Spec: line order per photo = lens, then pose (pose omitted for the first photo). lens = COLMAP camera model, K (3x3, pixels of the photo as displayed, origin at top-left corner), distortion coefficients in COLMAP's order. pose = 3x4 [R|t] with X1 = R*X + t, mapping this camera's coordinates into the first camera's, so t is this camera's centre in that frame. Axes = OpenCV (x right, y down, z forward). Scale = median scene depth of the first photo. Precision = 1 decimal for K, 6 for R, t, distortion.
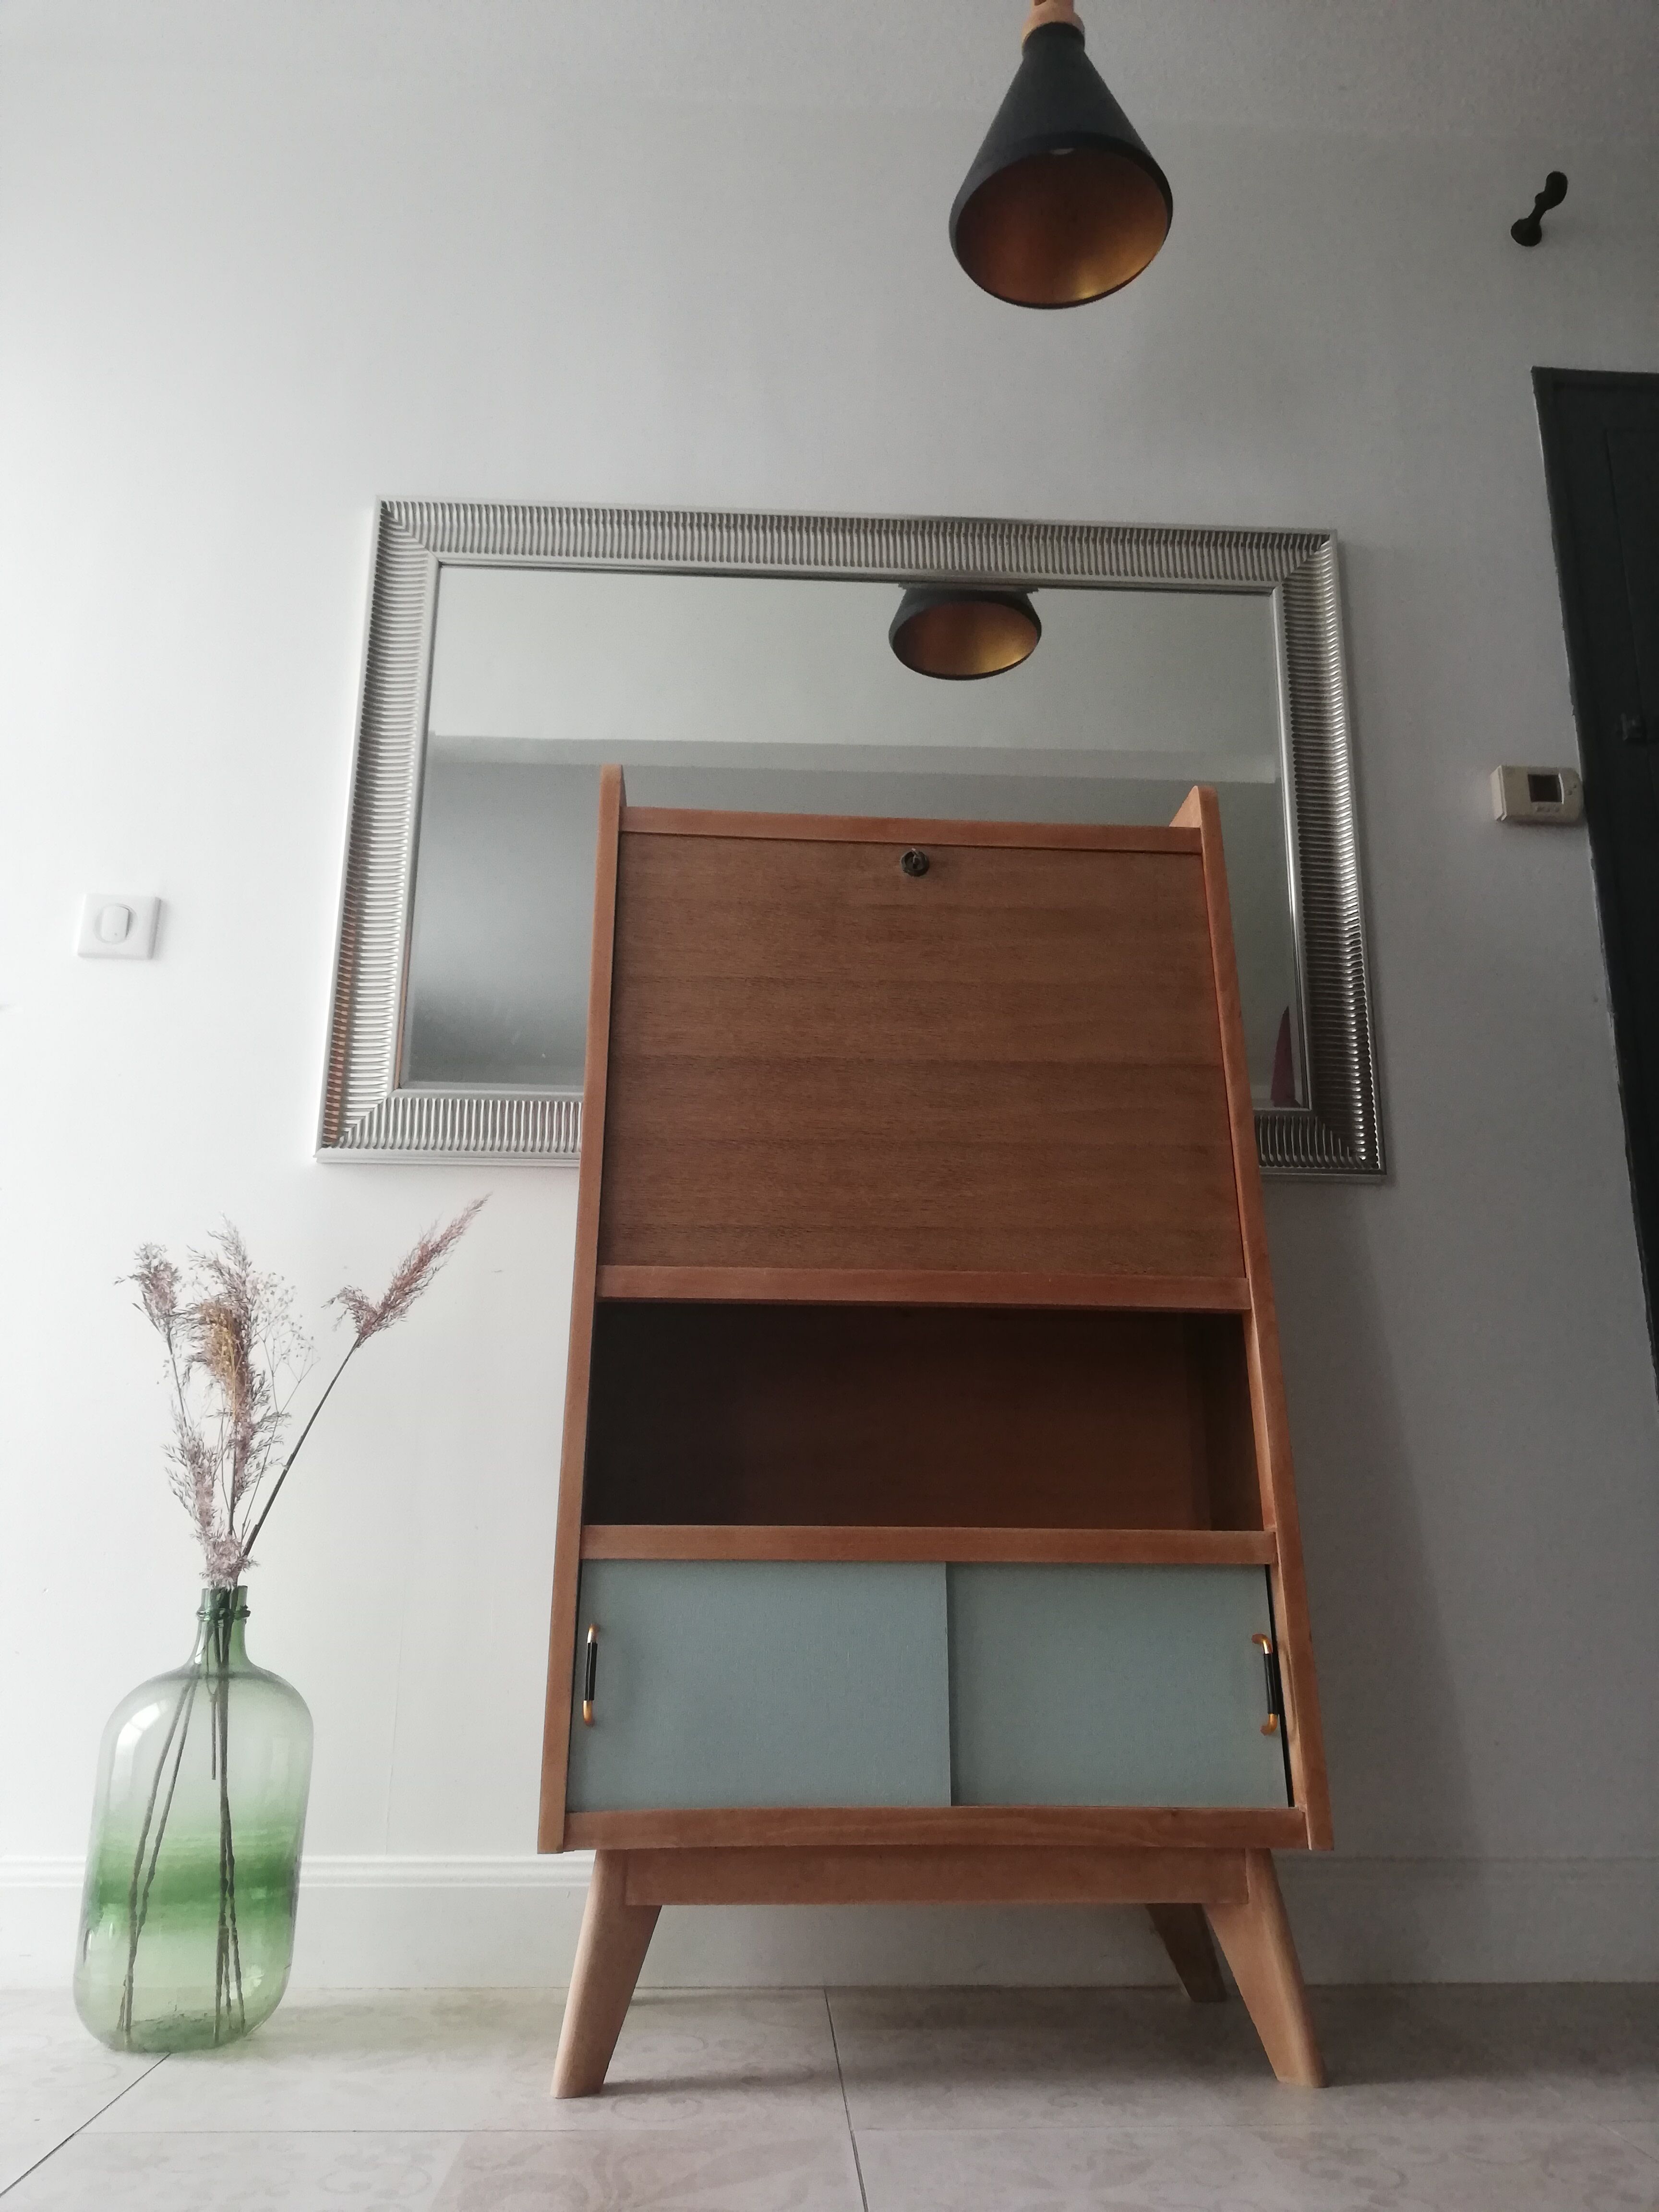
lens RADIAL K [[1673.1, 0, 812.5], [0, 1673.1, 1100.5], [0, 0, 1]] dist [0.047227, -0.060349]
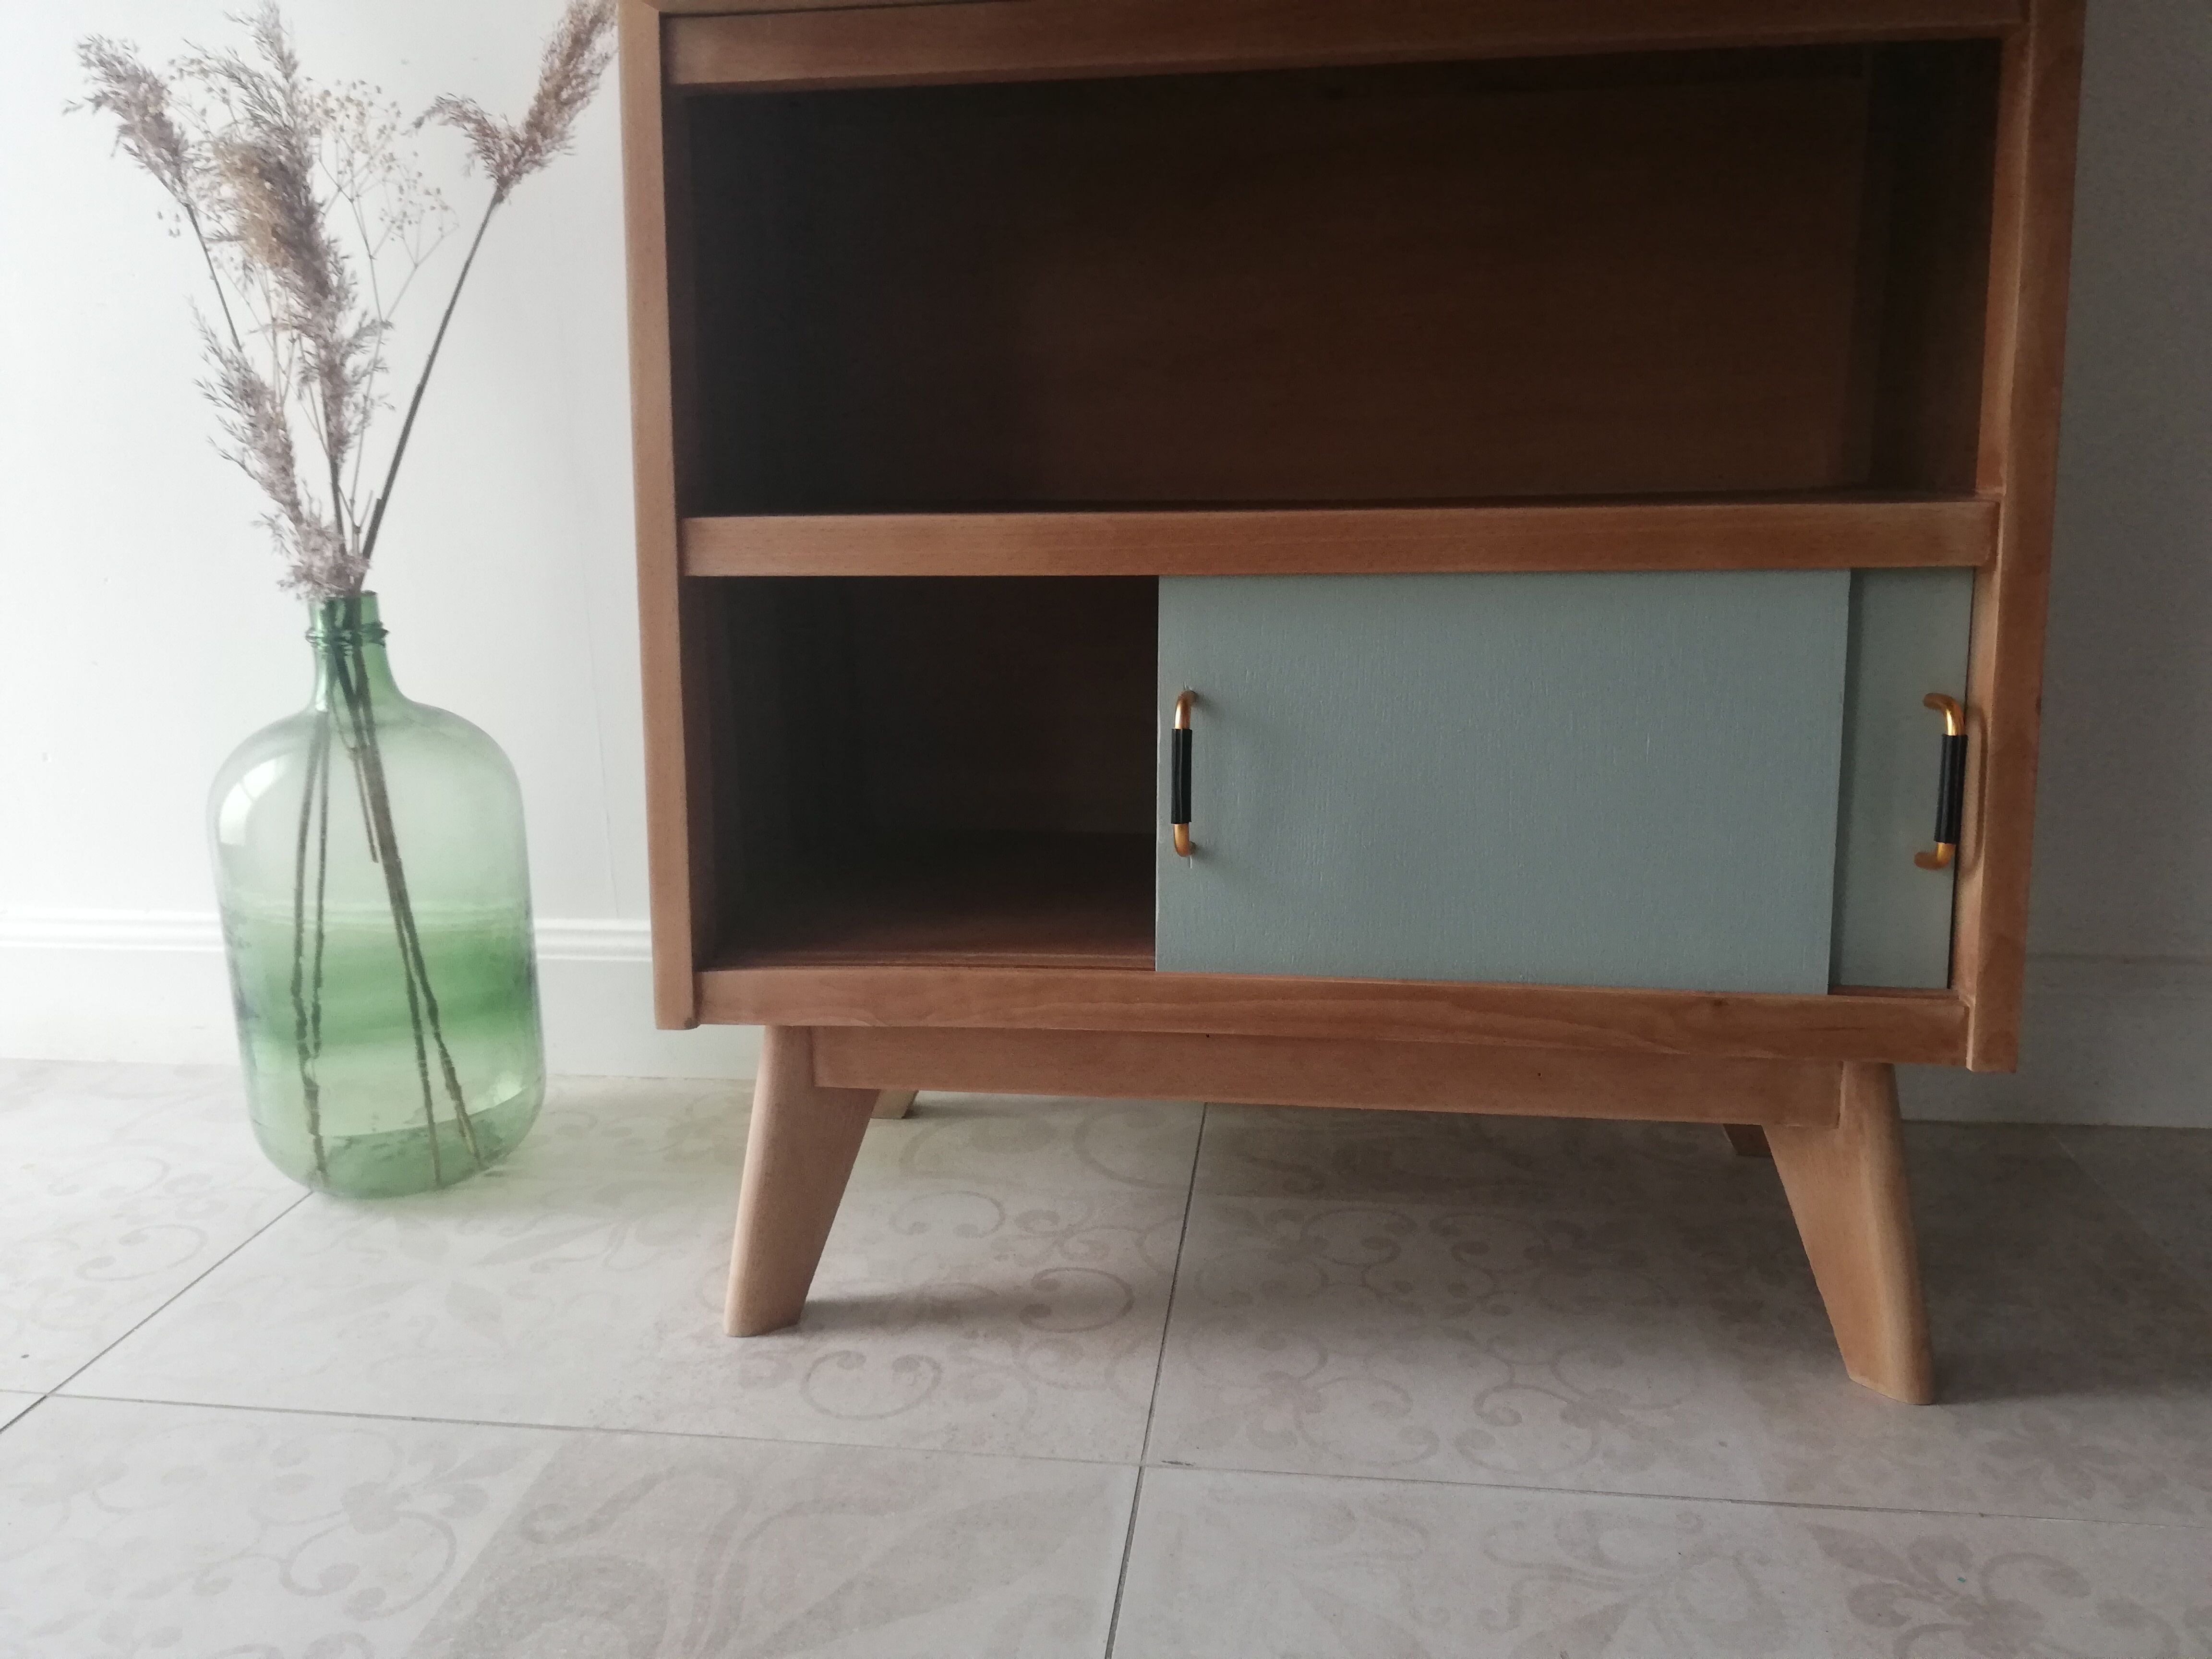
lens RADIAL K [[1673.1, 0, 1112.7], [0, 1673.1, 825.8], [0, 0, 1]] dist [0.047227, -0.060349]
pose [[0.983900, 0.017919, -0.177817, 0.093492], [0.071969, 0.870995, 0.485993, 0.067903], [0.163586, -0.490966, 0.855682, 0.421375]]
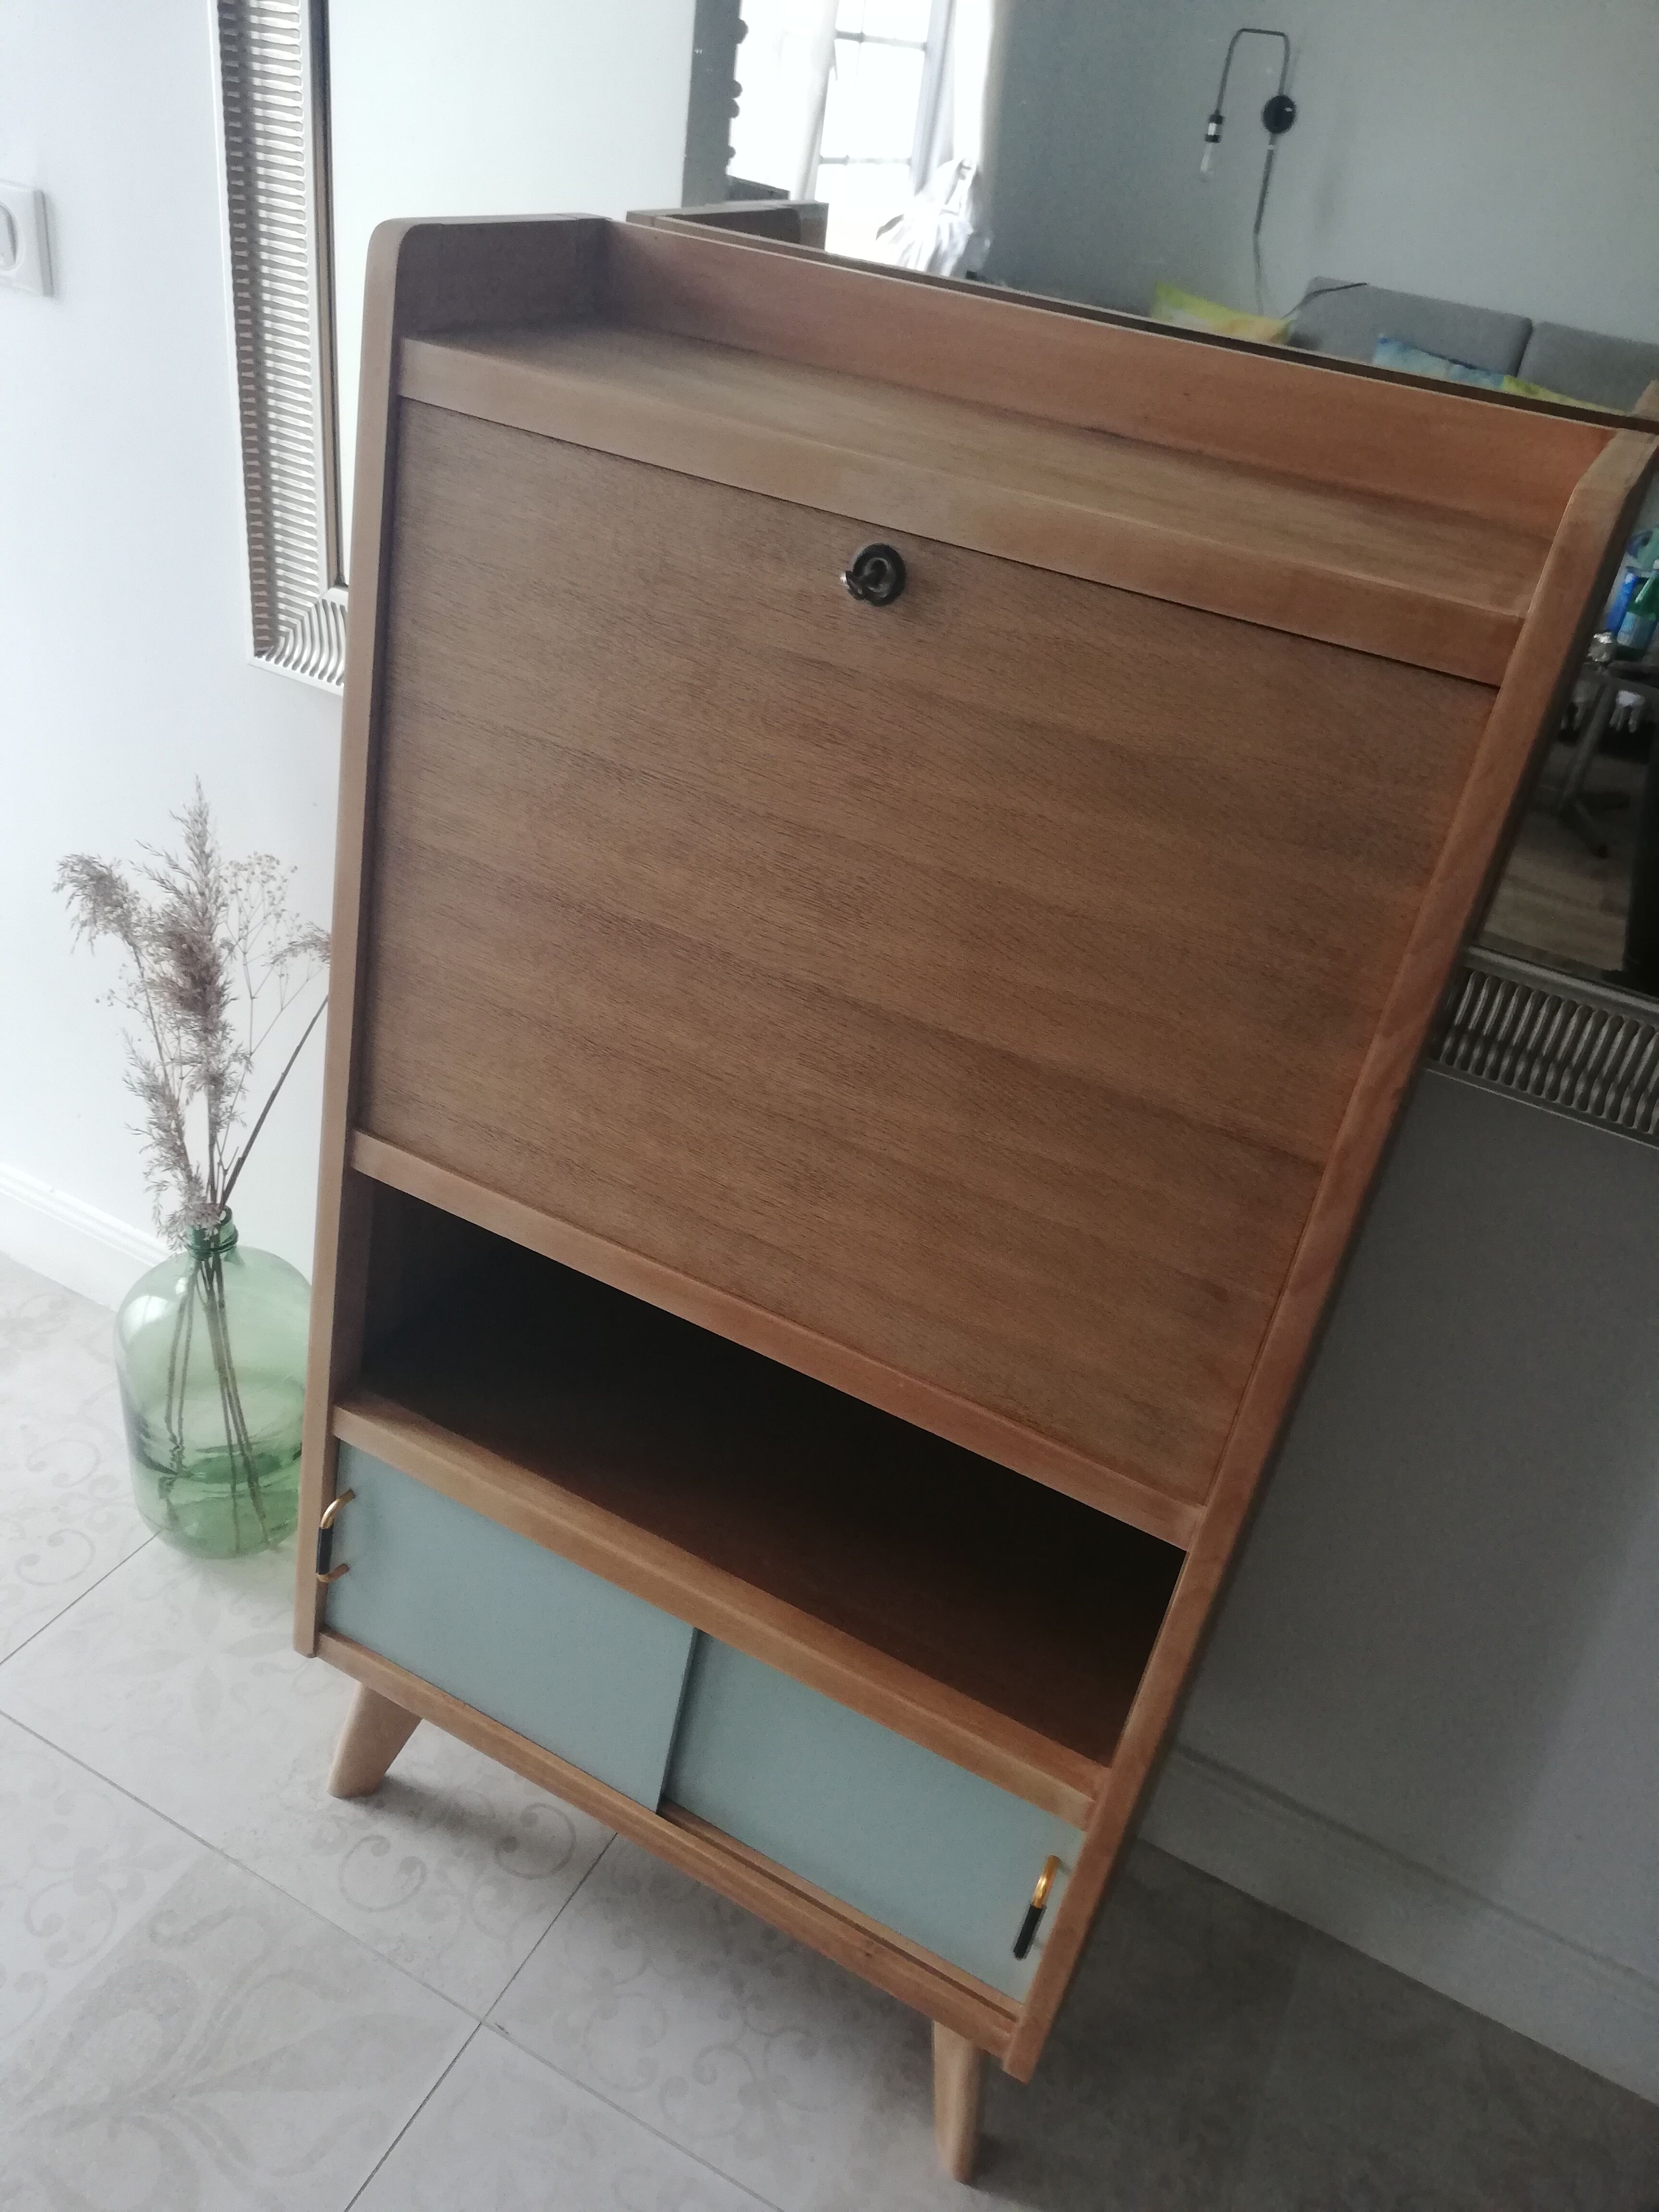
lens RADIAL K [[1673.1, 0, 822.8], [0, 1673.1, 1105.1], [0, 0, 1]] dist [0.047227, -0.060349]
pose [[0.858194, 0.358664, -0.367237, 0.290168], [0.022557, 0.688368, 0.725011, -0.401850], [0.512829, -0.630484, 0.582664, 0.626954]]
